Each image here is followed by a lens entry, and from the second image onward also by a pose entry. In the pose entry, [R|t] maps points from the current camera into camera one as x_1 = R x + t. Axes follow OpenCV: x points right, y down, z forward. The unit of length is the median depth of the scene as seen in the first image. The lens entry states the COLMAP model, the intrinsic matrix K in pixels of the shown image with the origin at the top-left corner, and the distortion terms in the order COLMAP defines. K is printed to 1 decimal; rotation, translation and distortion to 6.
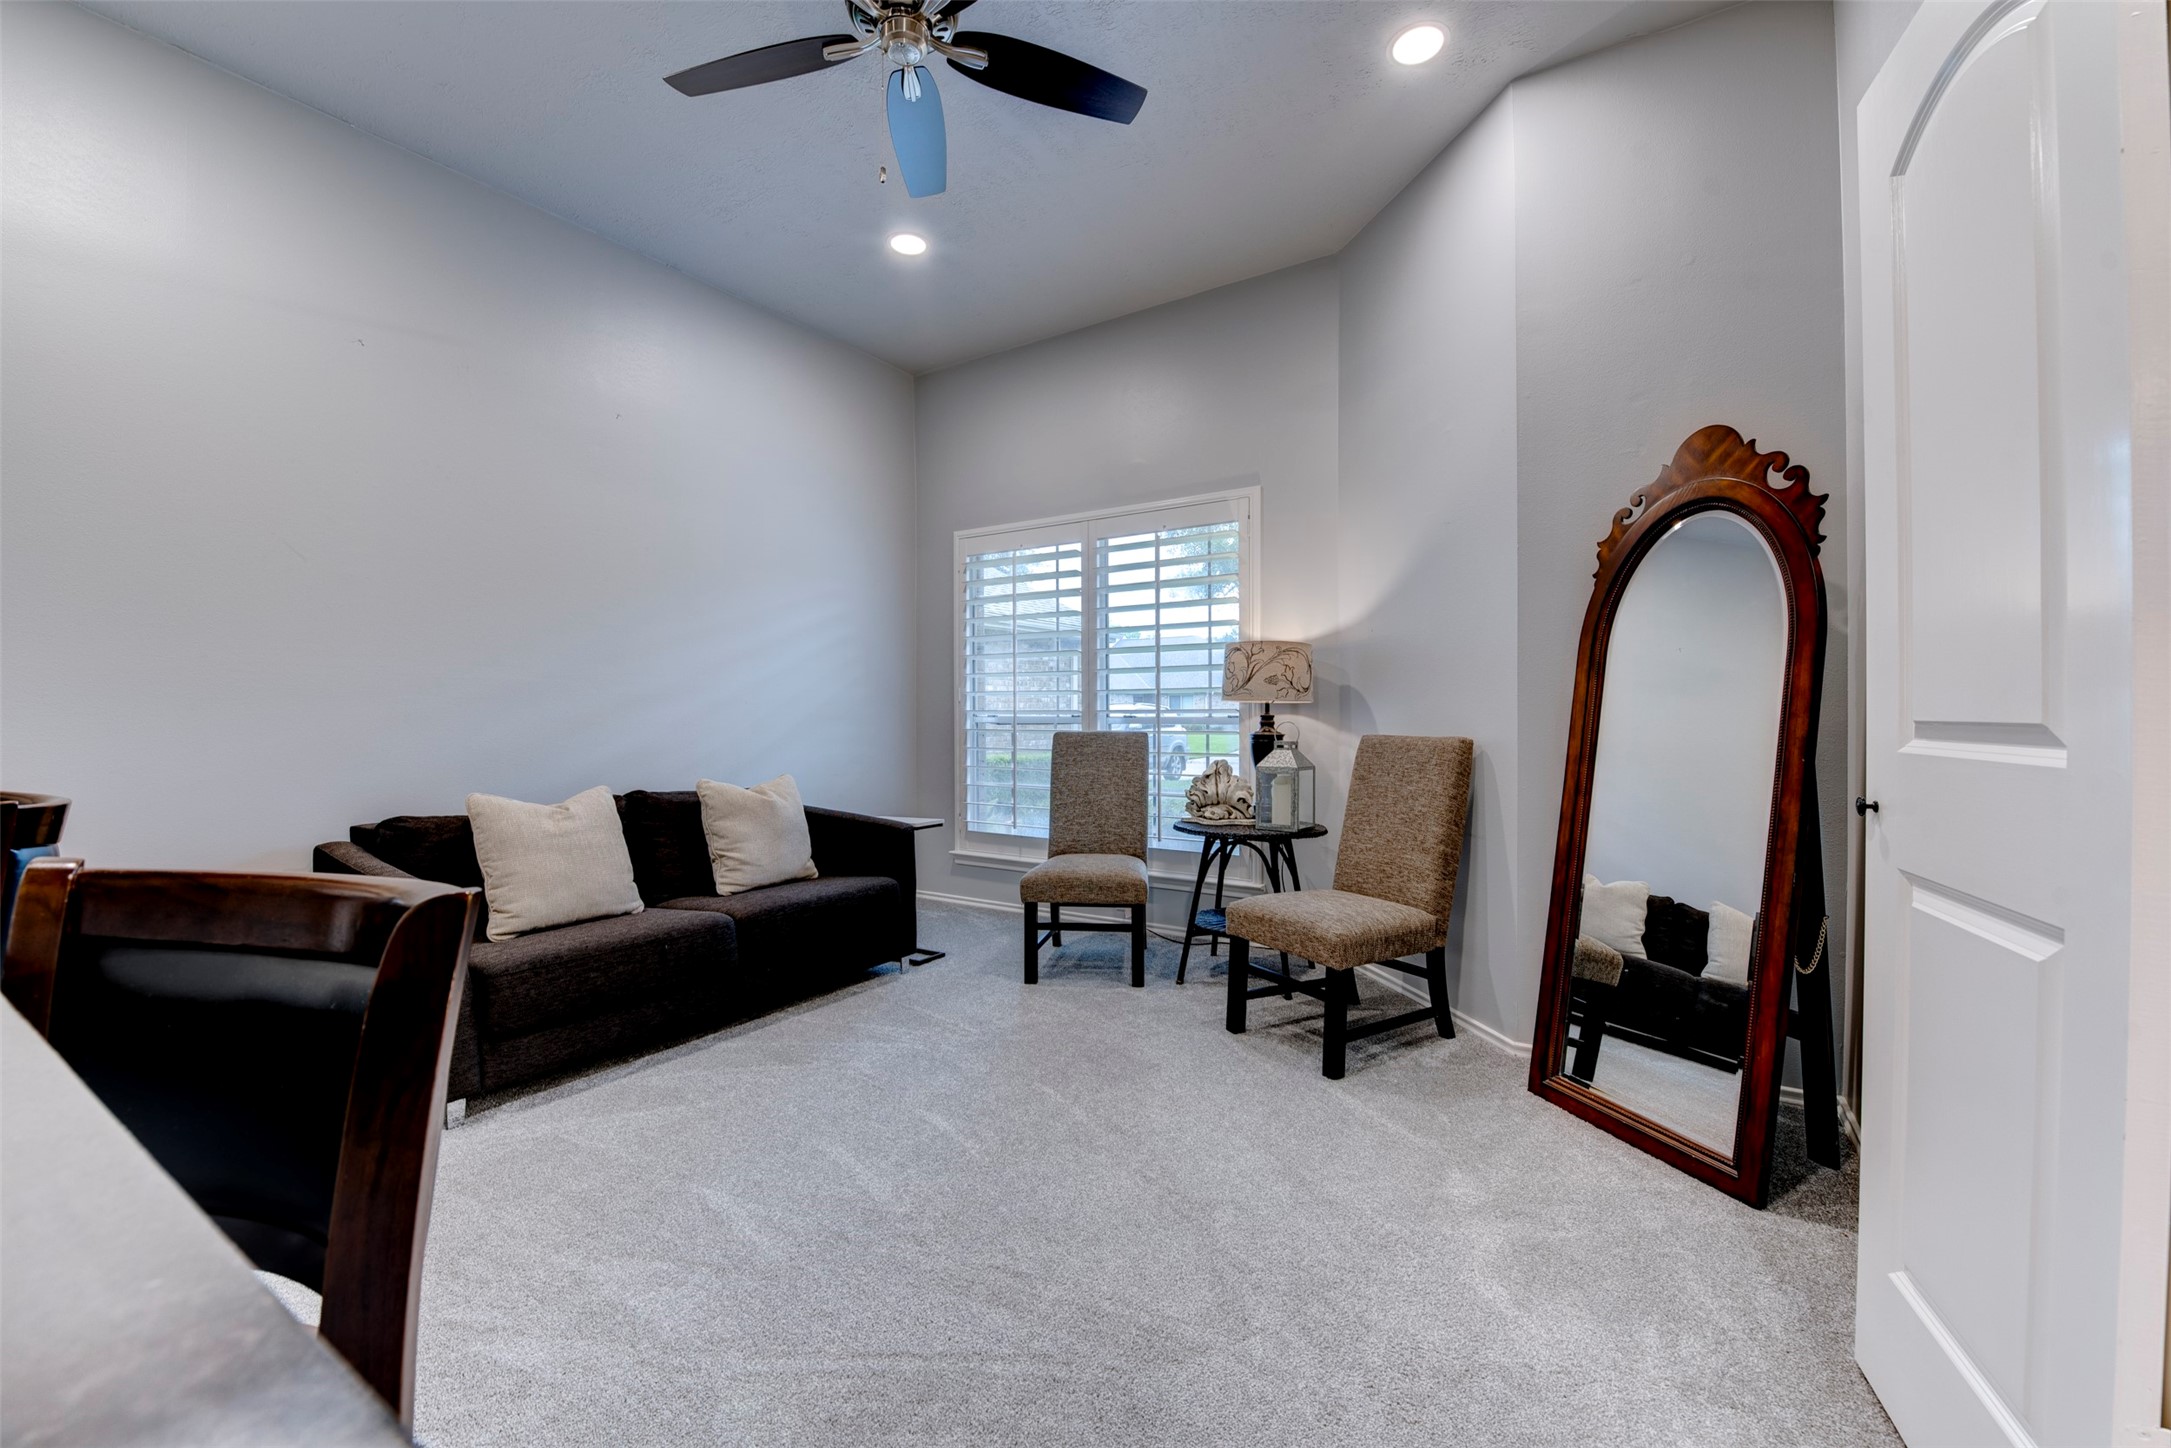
lens RADIAL K [[872.0, 0, 1092.4], [0, 872.0, 707.8], [0, 0, 1]] dist [-0.018847, -0.001337]
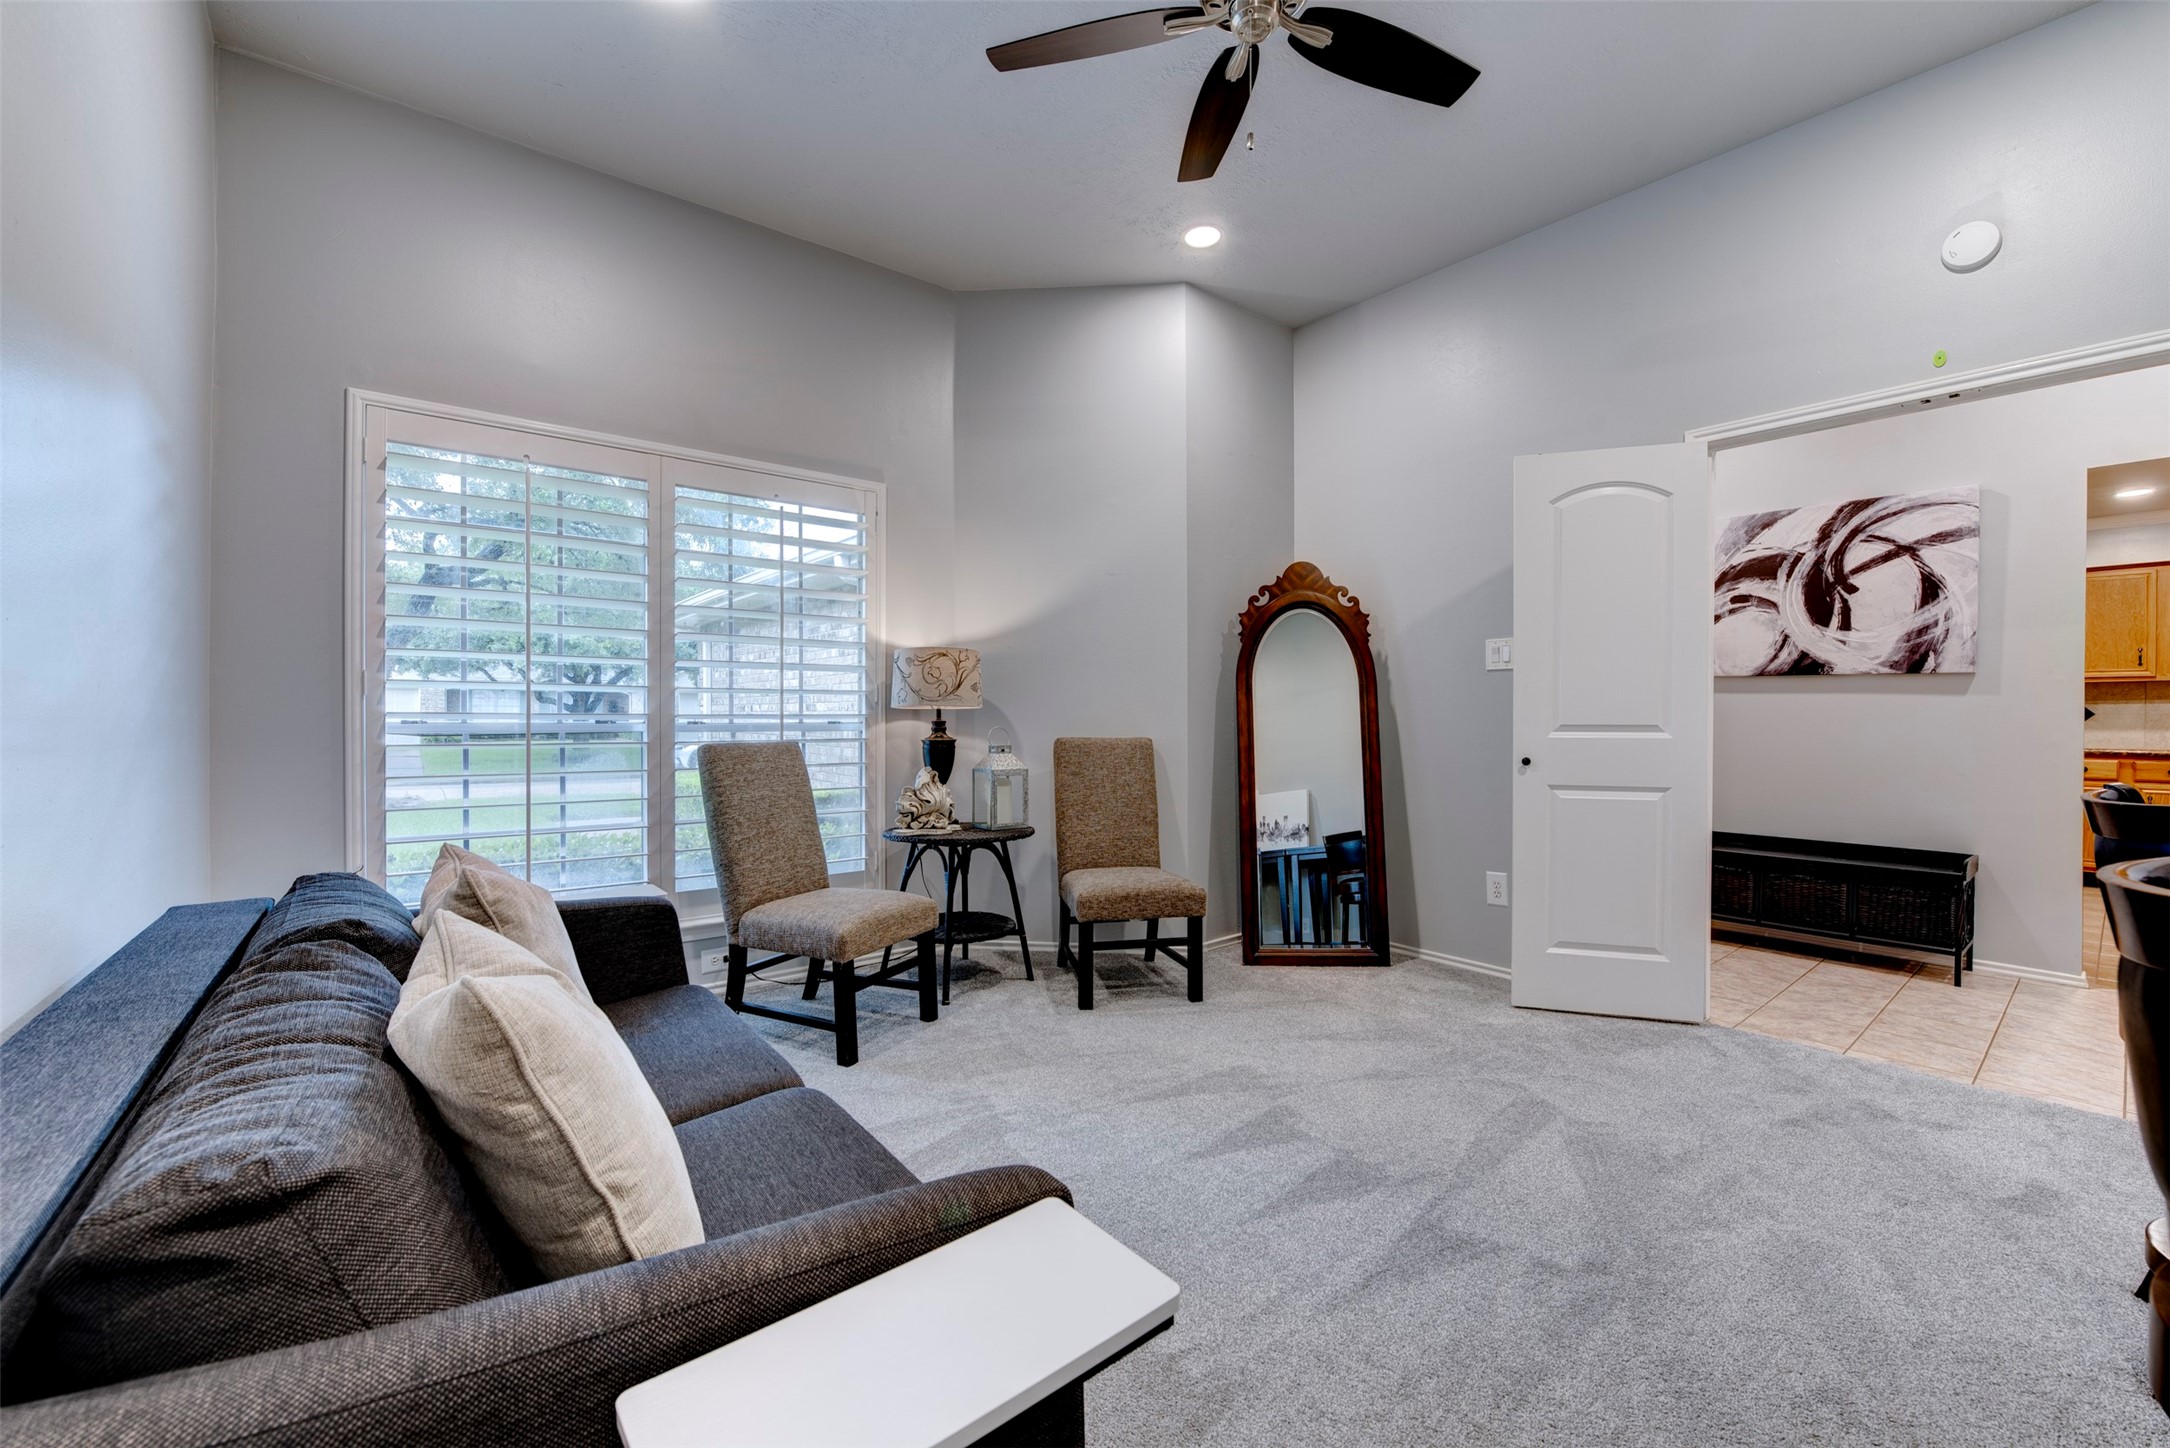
lens RADIAL K [[871.6, 0, 1092.0], [0, 871.6, 709.3], [0, 0, 1]] dist [-0.018847, -0.001337]
pose [[0.318557, 0.008902, 0.947862, -0.734954], [-0.010104, 0.999931, -0.005995, -0.000975], [-0.947850, -0.007667, 0.318625, 0.535569]]
